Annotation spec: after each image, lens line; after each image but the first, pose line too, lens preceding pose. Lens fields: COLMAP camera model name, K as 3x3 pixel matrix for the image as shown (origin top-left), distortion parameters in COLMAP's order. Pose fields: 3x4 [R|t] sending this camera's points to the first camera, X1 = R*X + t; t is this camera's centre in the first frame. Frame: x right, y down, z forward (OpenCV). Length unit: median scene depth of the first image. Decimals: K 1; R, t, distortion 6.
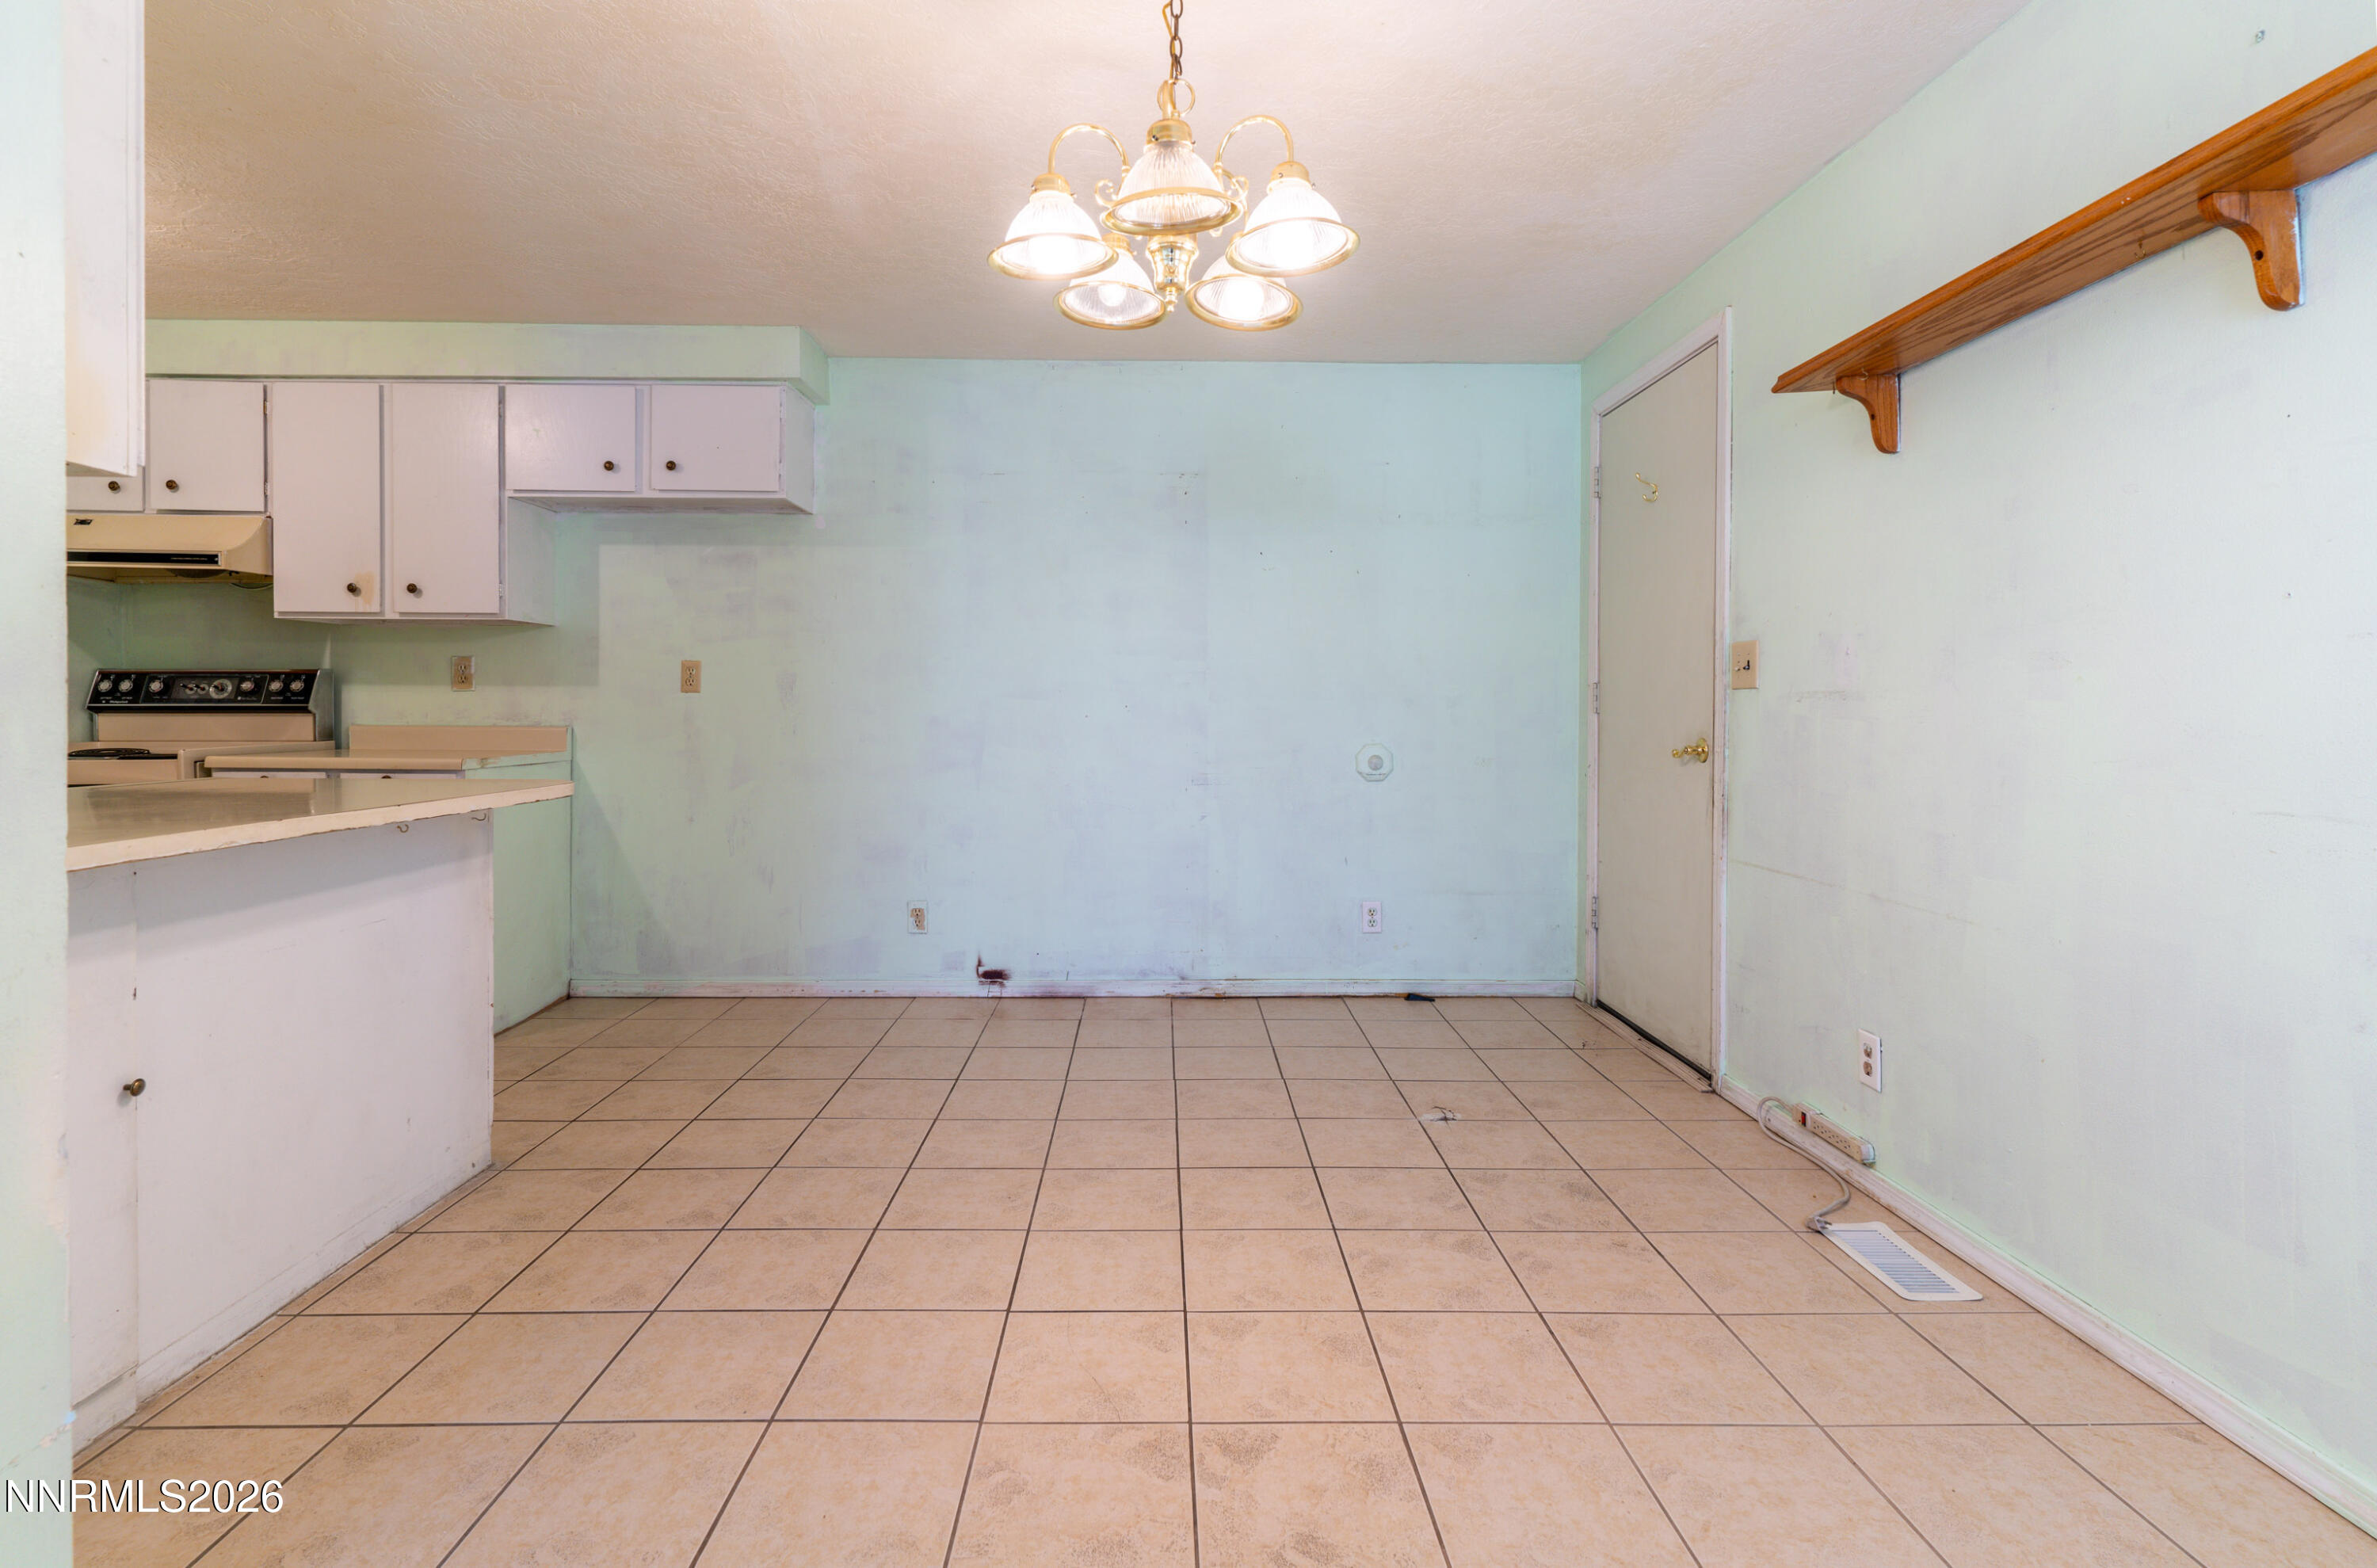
lens RADIAL K [[1156.6, 0, 1169.8], [0, 1156.6, 715.6], [0, 0, 1]] dist [-0.003576, -0.000061]
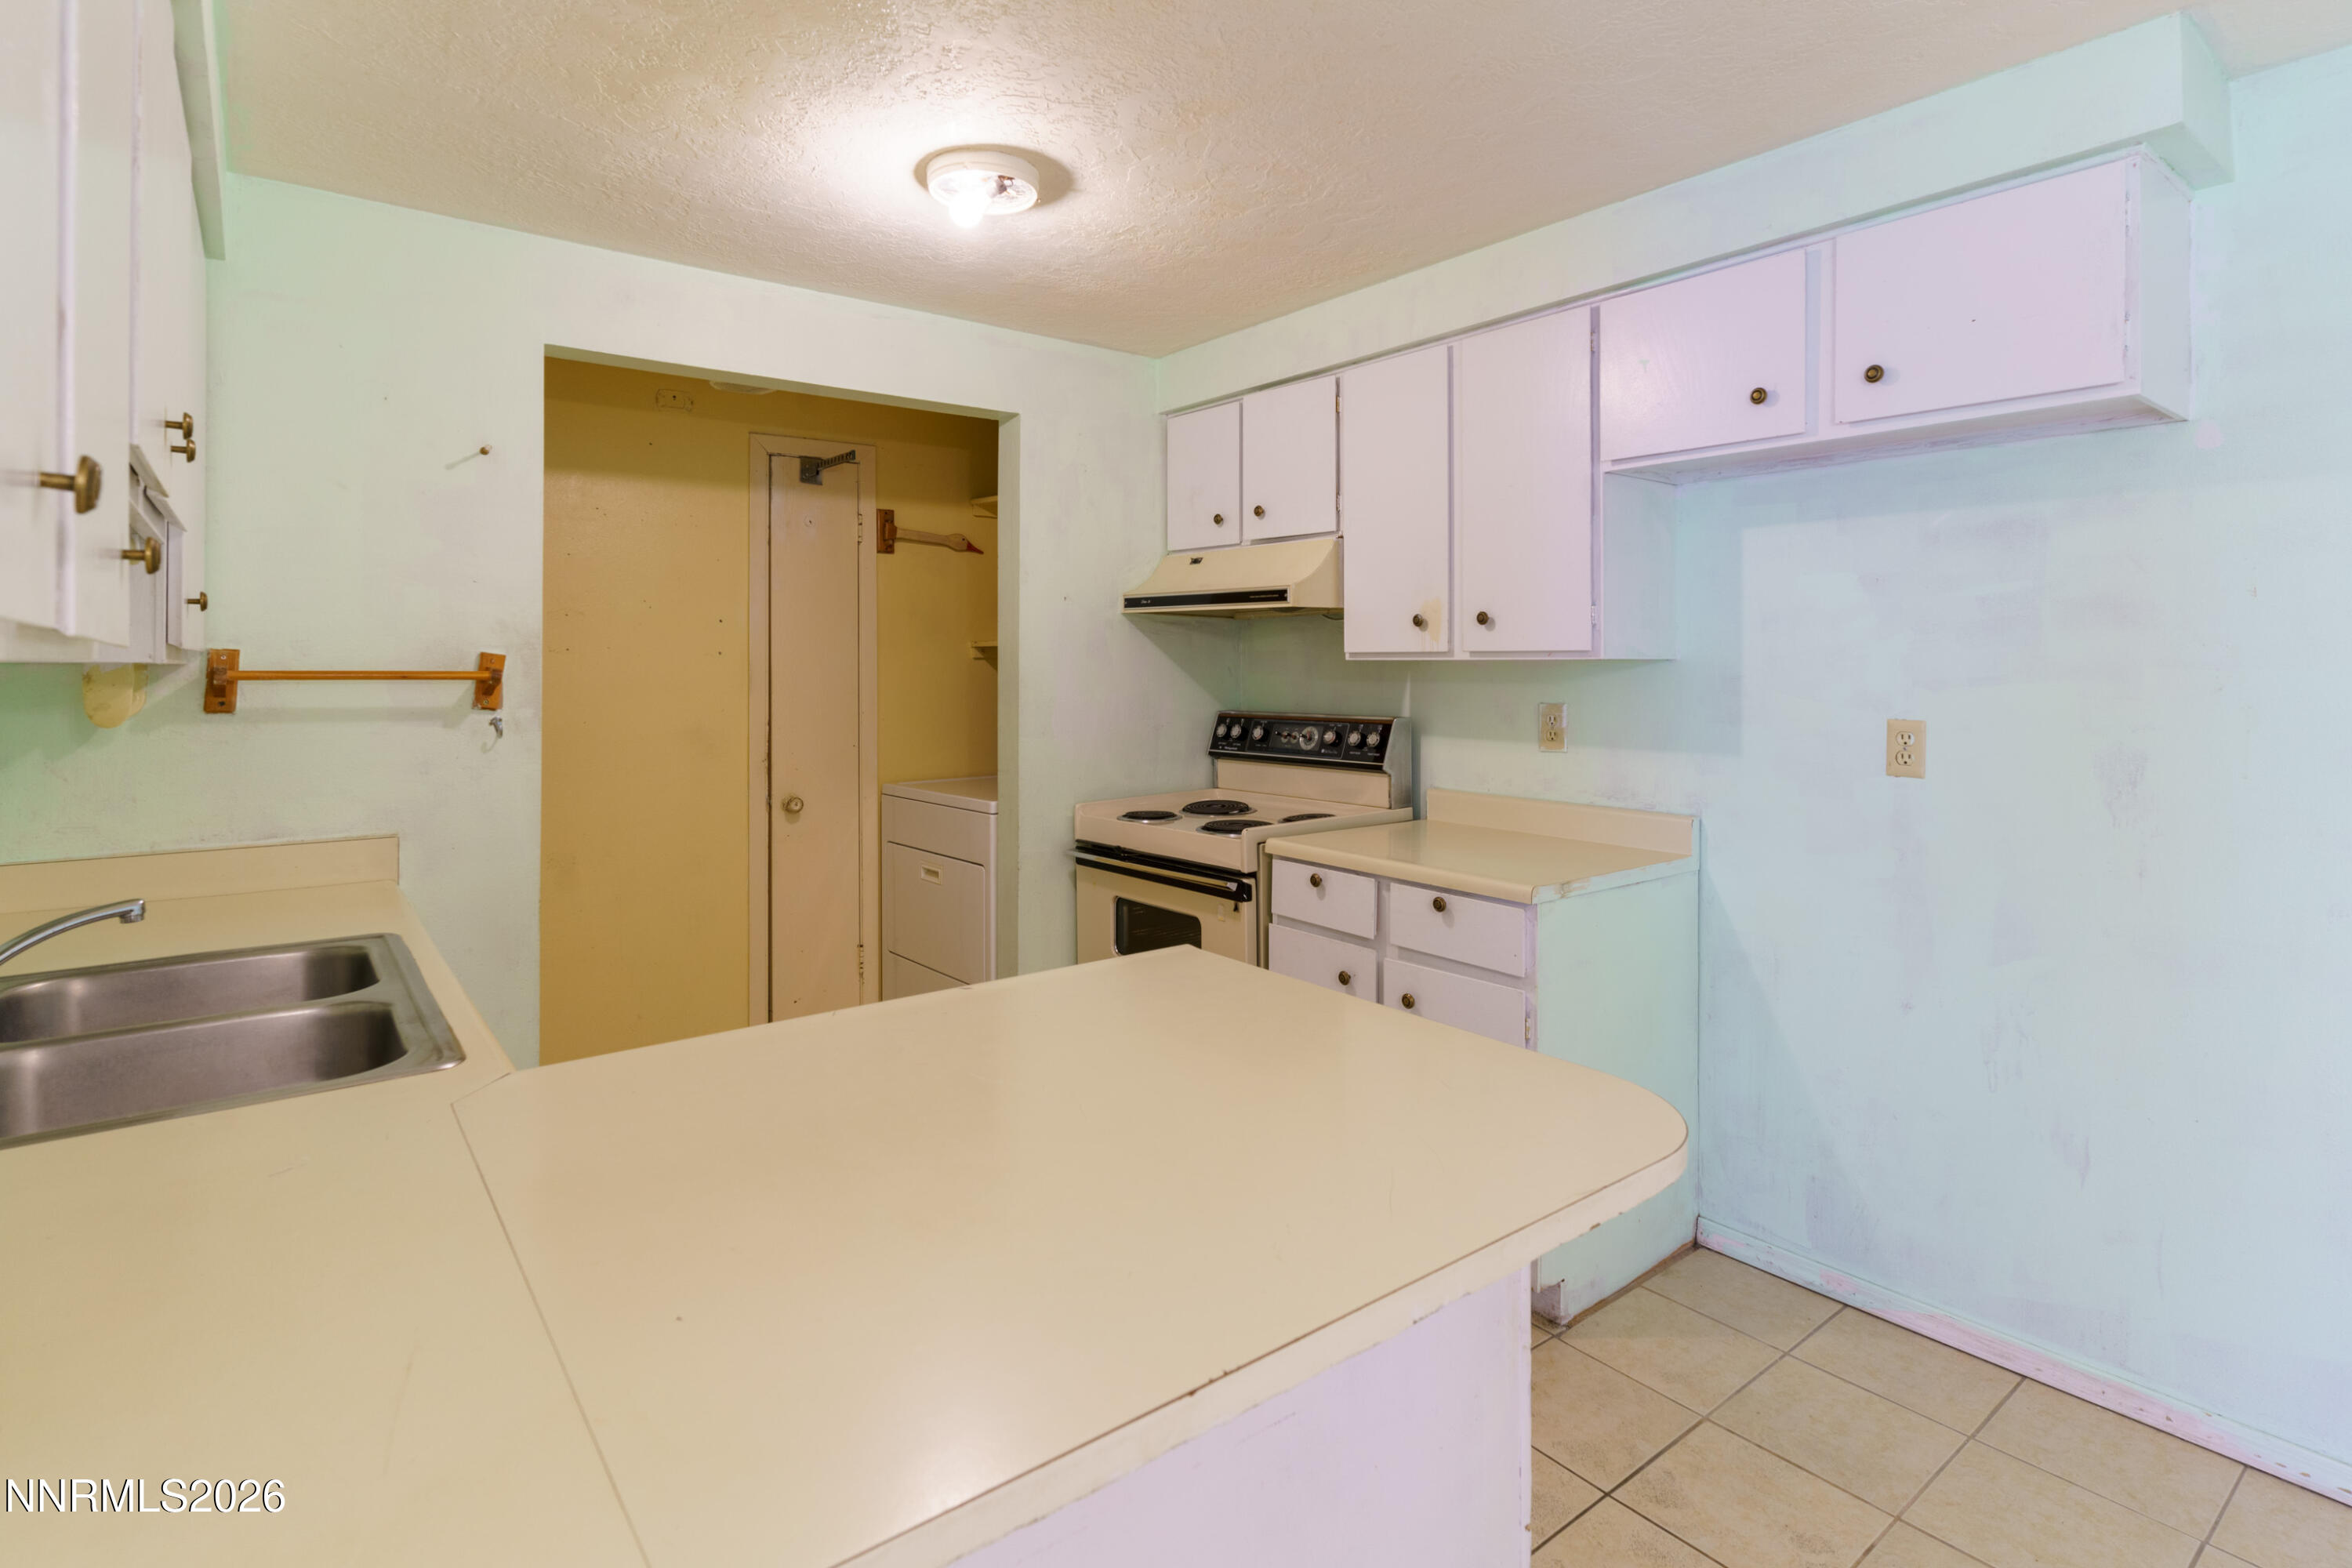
lens RADIAL K [[1144.4, 0, 1180.7], [0, 1144.4, 661.9], [0, 0, 1]] dist [-0.003576, -0.000061]
pose [[0.607762, -0.006716, -0.794091, -0.202198], [-0.002331, 0.999945, -0.010242, -0.074103], [0.794116, 0.008076, 0.607712, 0.412402]]
